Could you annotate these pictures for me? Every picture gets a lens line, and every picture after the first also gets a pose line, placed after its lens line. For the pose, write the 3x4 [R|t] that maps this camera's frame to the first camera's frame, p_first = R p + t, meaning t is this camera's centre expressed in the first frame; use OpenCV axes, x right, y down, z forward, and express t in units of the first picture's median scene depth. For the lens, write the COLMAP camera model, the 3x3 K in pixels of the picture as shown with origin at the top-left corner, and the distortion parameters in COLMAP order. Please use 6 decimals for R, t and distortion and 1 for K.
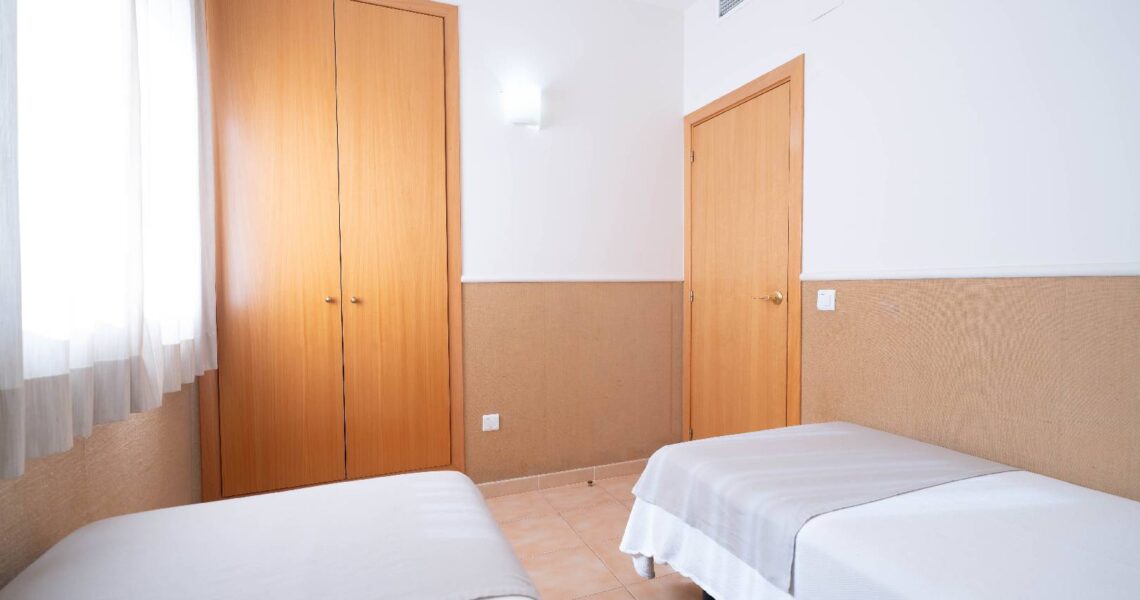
lens RADIAL K [[511.9, 0, 564.4], [0, 511.9, 301.9], [0, 0, 1]] dist [0.000657, 0.000266]
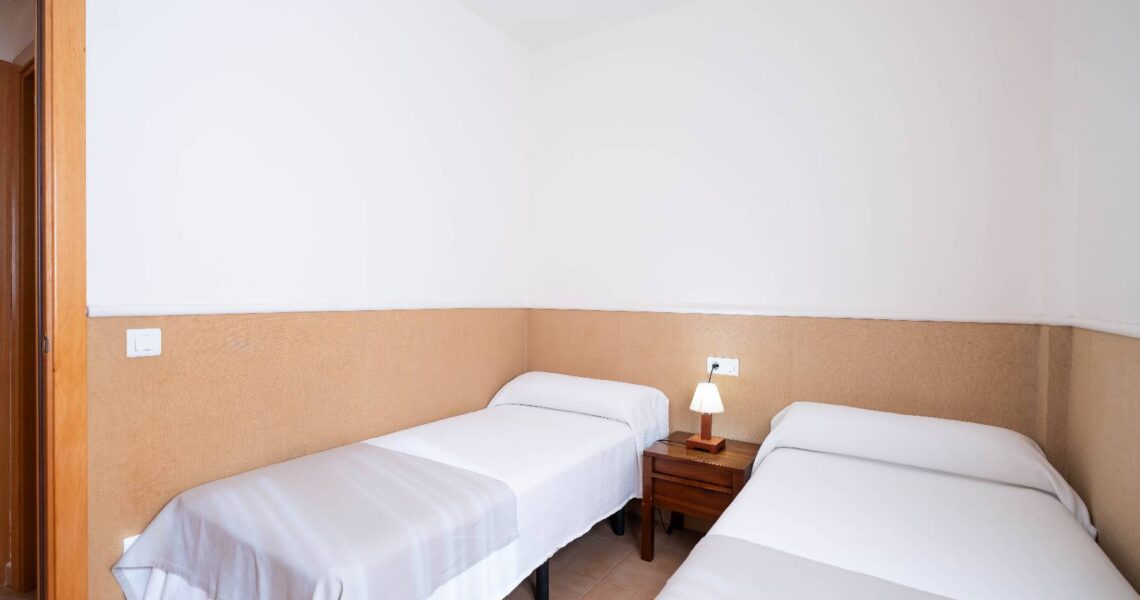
lens RADIAL K [[511.9, 0, 564.4], [0, 511.9, 301.9], [0, 0, 1]] dist [0.000657, 0.000266]
pose [[-0.591397, -0.012752, 0.806280, -0.486681], [0.013696, 0.999572, 0.025854, -0.081458], [-0.806265, 0.026333, -0.590969, 1.044212]]
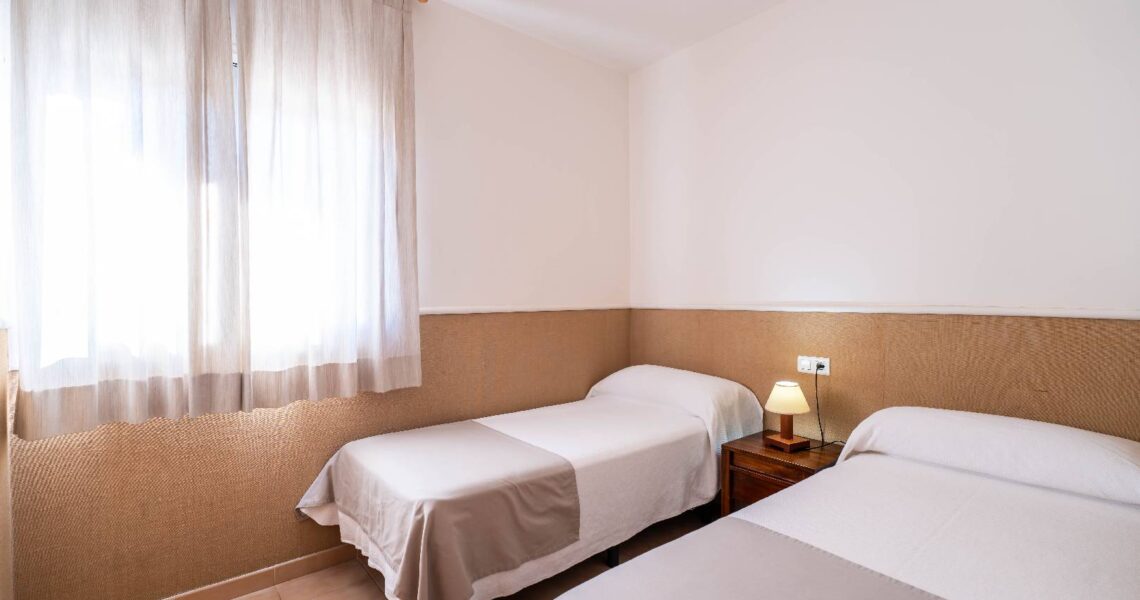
lens RADIAL K [[511.9, 0, 564.4], [0, 511.9, 301.9], [0, 0, 1]] dist [0.000657, 0.000266]
pose [[-0.303747, -0.002618, 0.952749, -0.703053], [0.034489, 0.999311, 0.013742, -0.073767], [-0.952128, 0.037033, -0.303447, 0.909514]]
